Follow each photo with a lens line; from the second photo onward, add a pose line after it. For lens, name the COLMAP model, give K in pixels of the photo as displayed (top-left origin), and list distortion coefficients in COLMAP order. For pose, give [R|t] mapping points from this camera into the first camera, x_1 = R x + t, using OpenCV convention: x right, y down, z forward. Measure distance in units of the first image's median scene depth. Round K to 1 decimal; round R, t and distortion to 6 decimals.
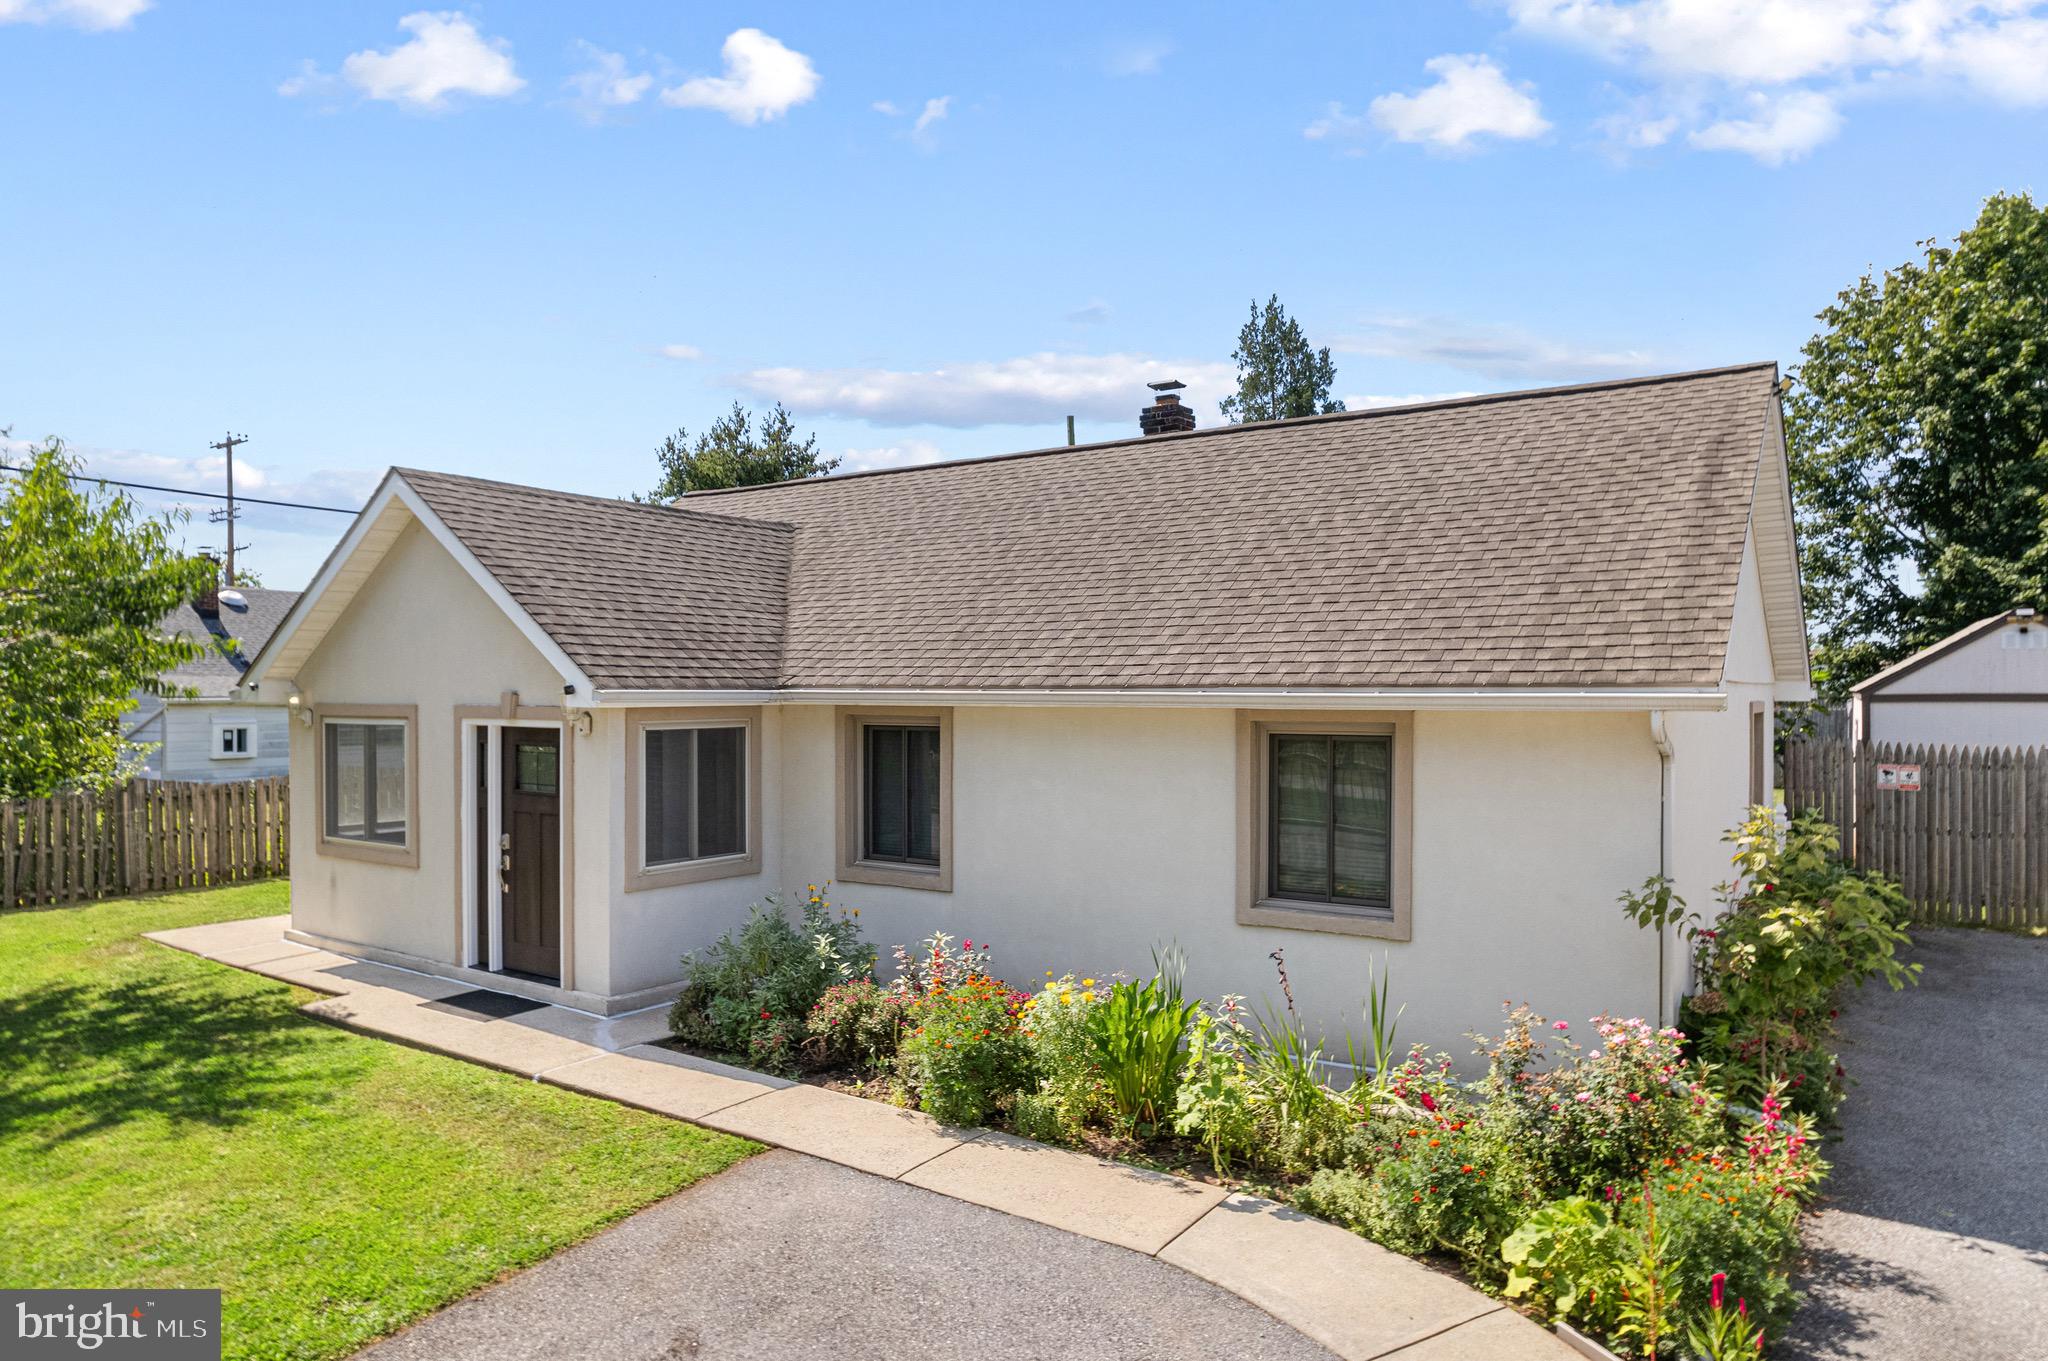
lens RADIAL K [[1276.5, 0, 1008.2], [0, 1276.5, 690.5], [0, 0, 1]] dist [-0.080719, 0.068850]
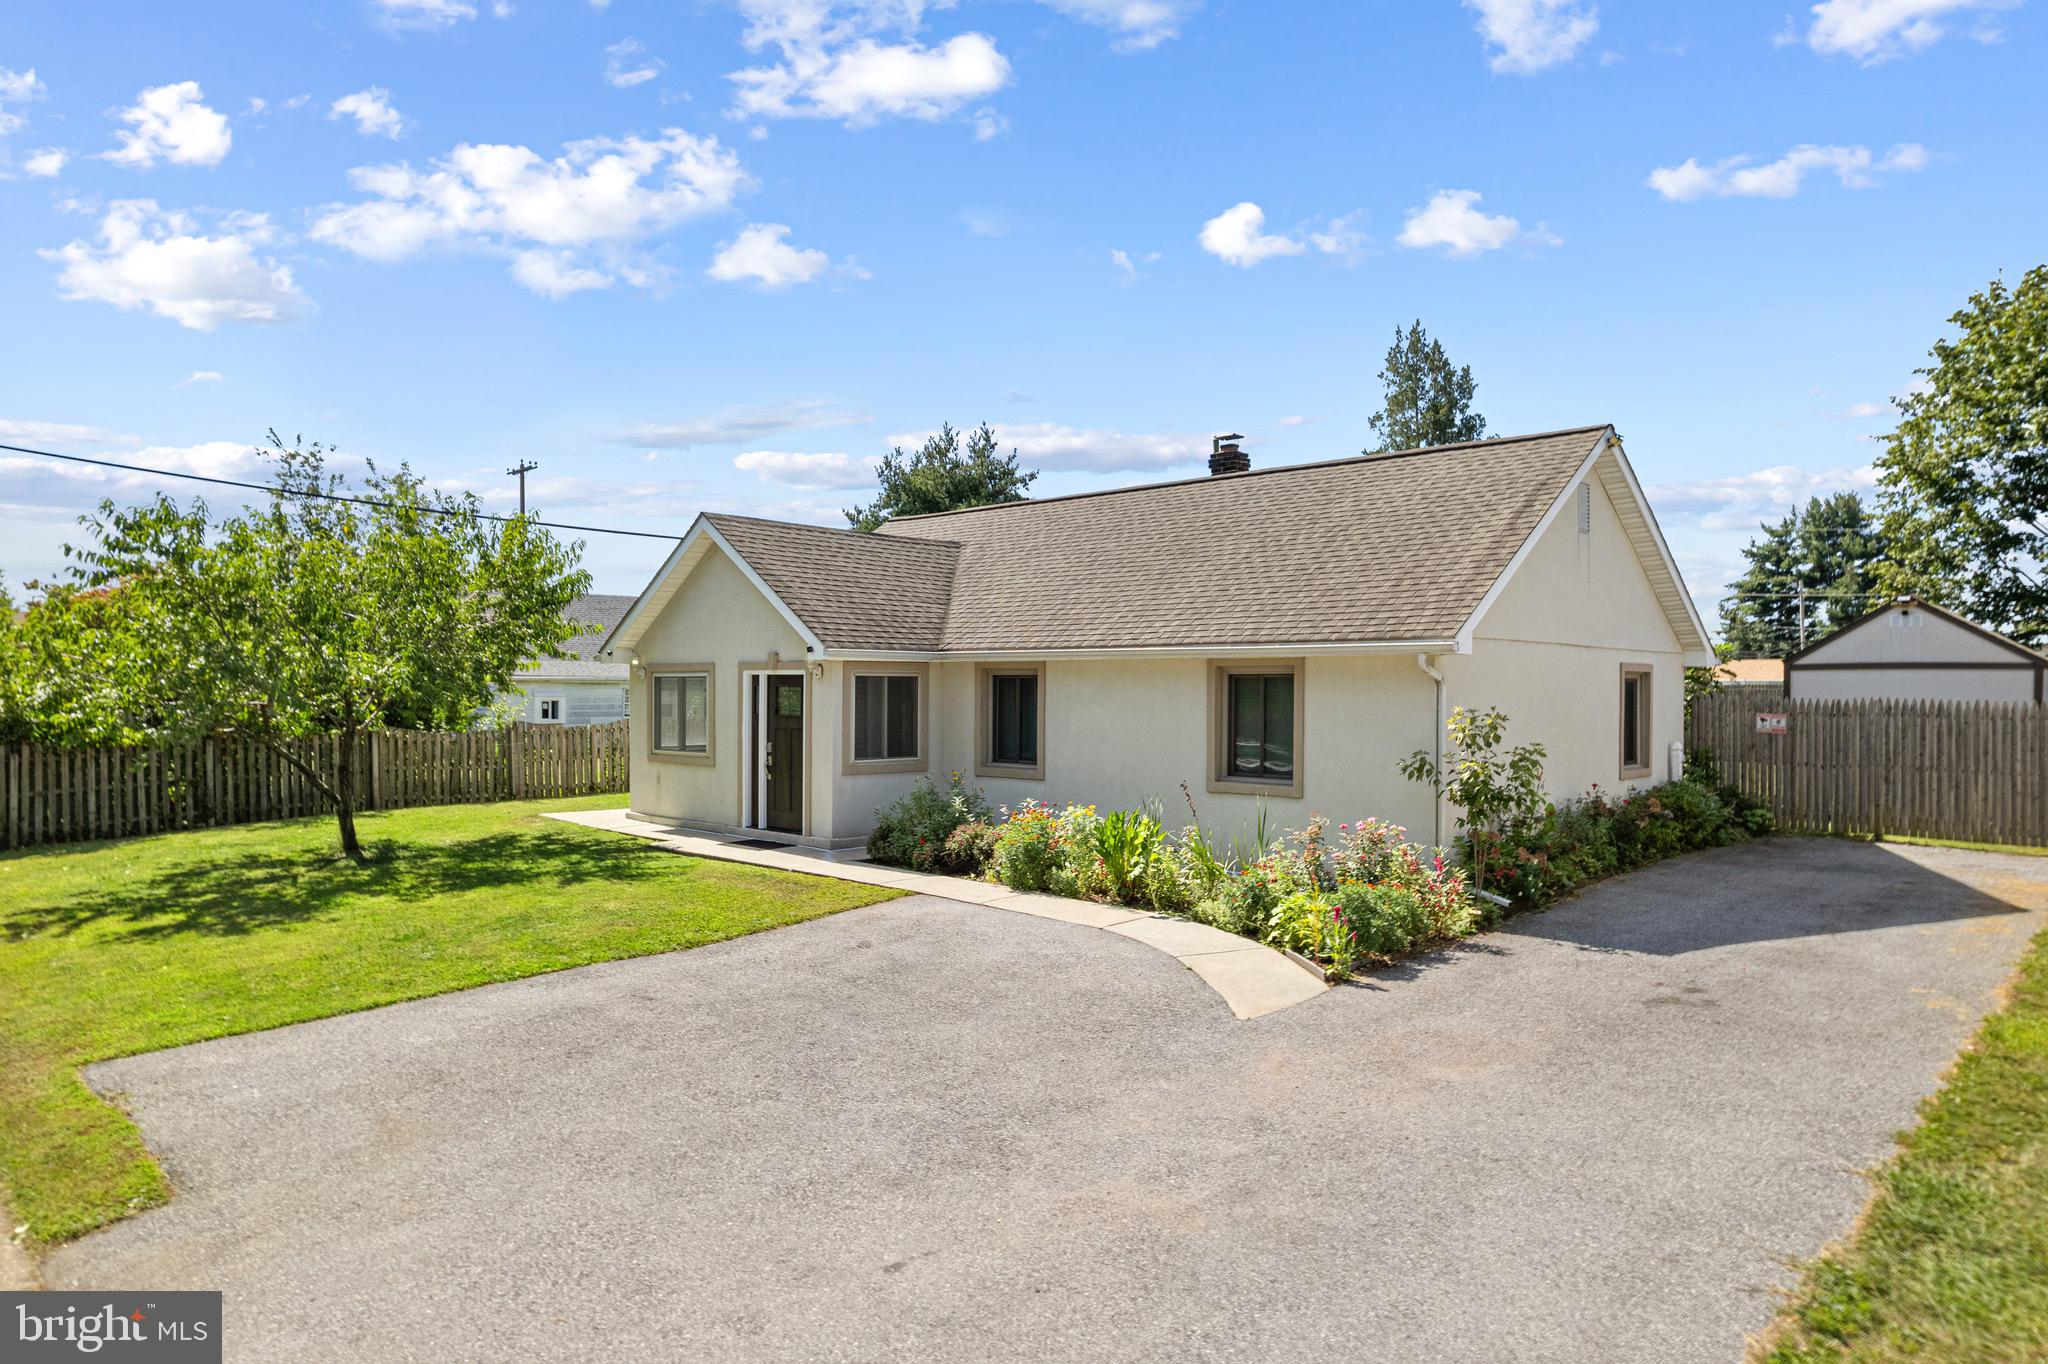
lens RADIAL K [[1233.3, 0, 1024.0], [0, 1233.3, 682.0], [0, 0, 1]] dist [-0.070071, 0.056332]
pose [[0.988364, 0.003203, -0.152075, 0.154885], [-0.003845, 0.999985, -0.003928, 0.042189], [0.152060, 0.004467, 0.988361, -0.484882]]
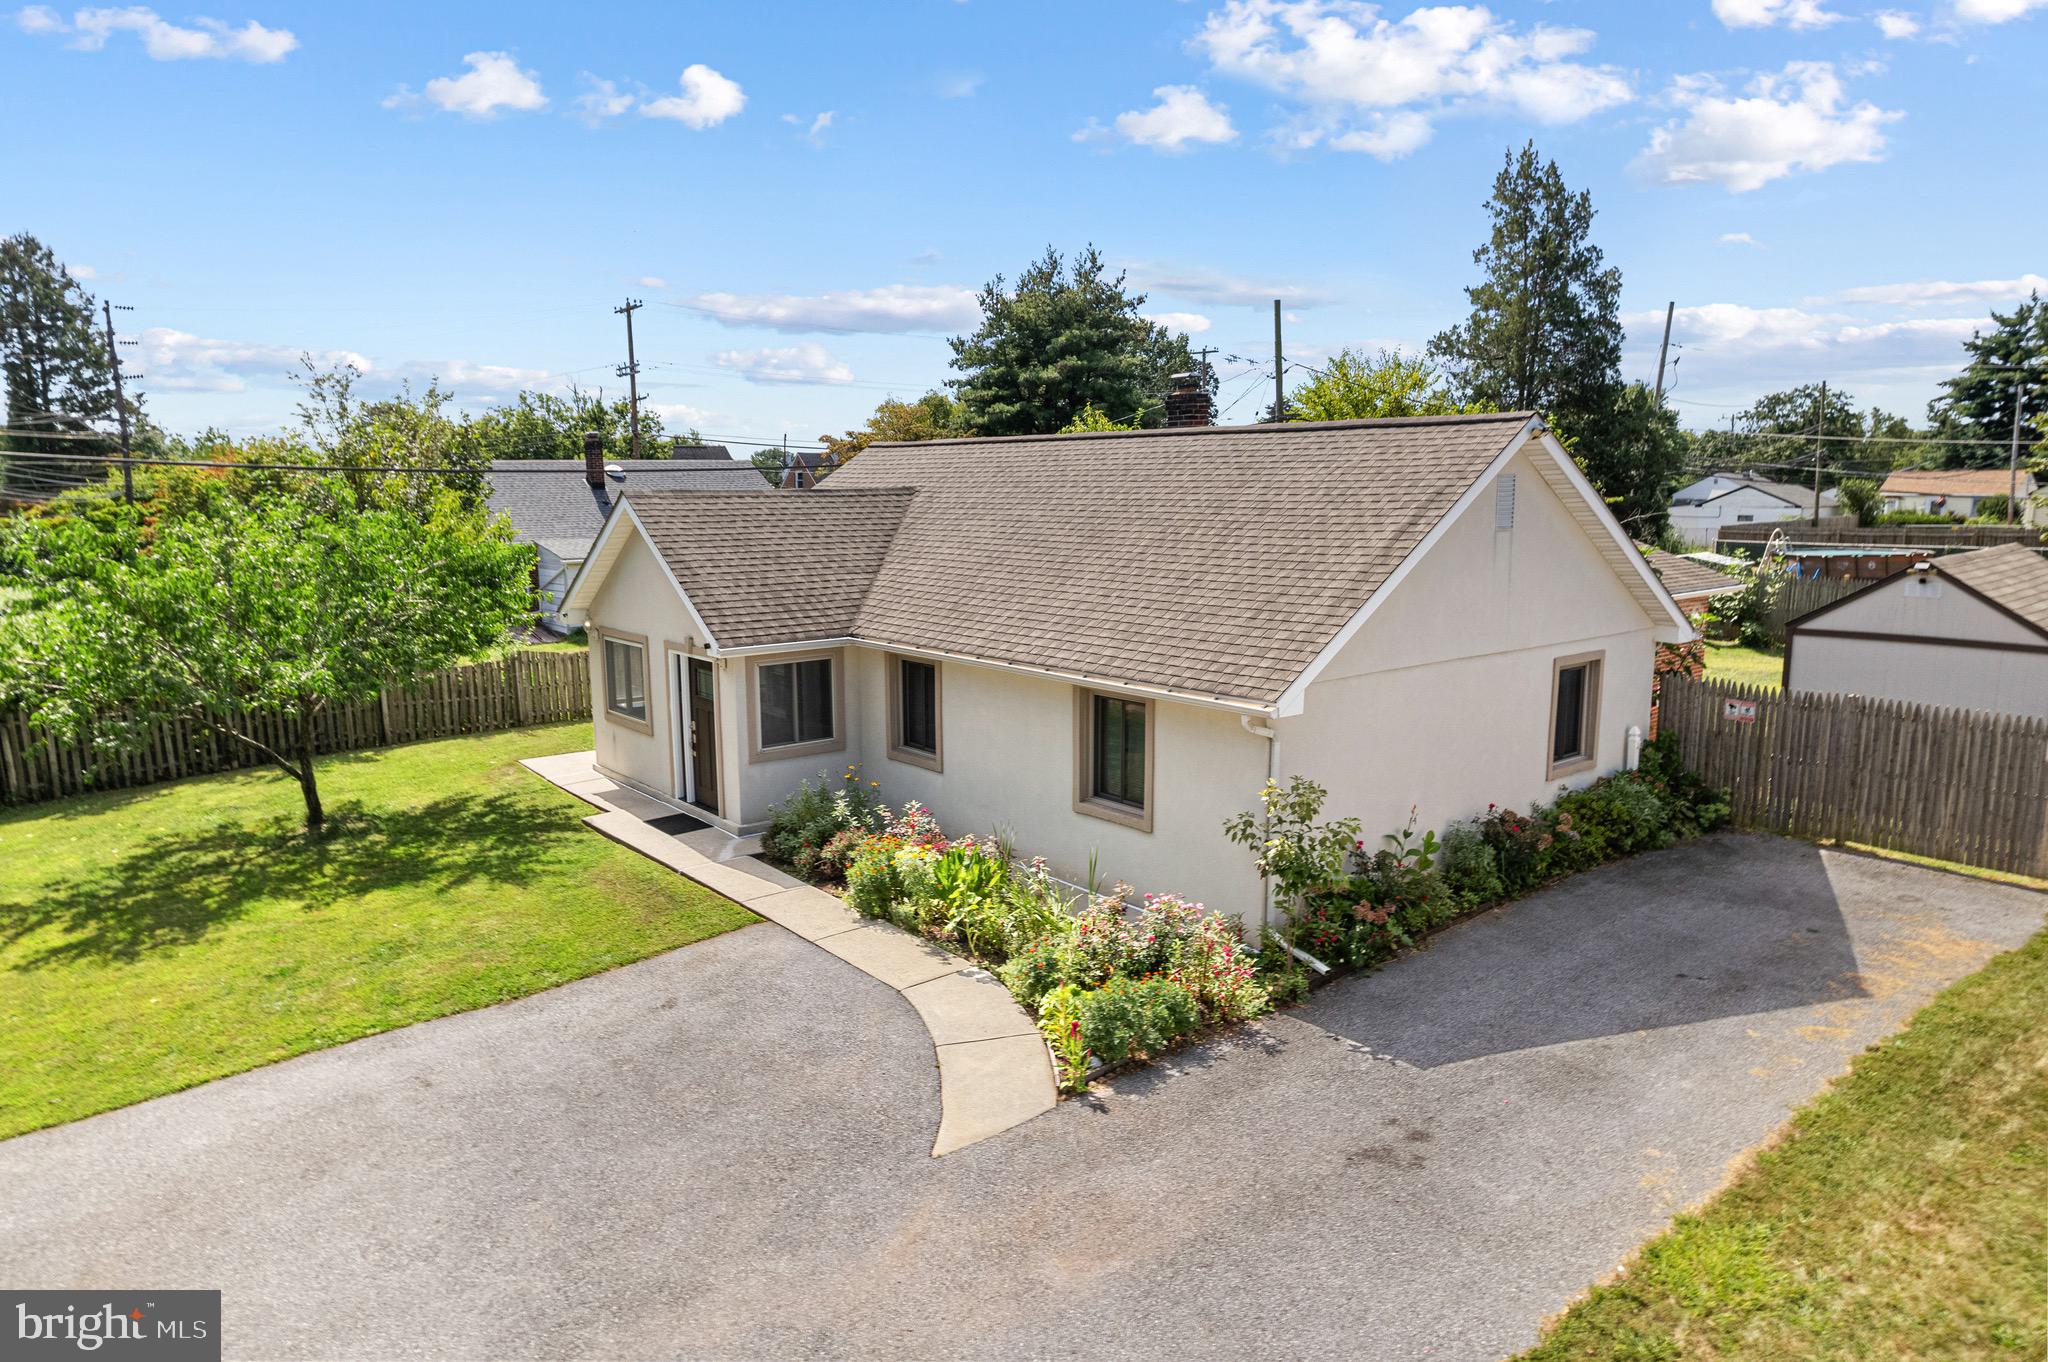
lens RADIAL K [[1233.3, 0, 1024.0], [0, 1233.3, 681.0], [0, 0, 1]] dist [-0.070071, 0.056332]
pose [[0.962971, 0.036722, -0.267092, 0.438787], [0.005254, 0.987936, 0.154771, -0.181974], [0.269554, -0.150444, 0.951161, -0.391176]]
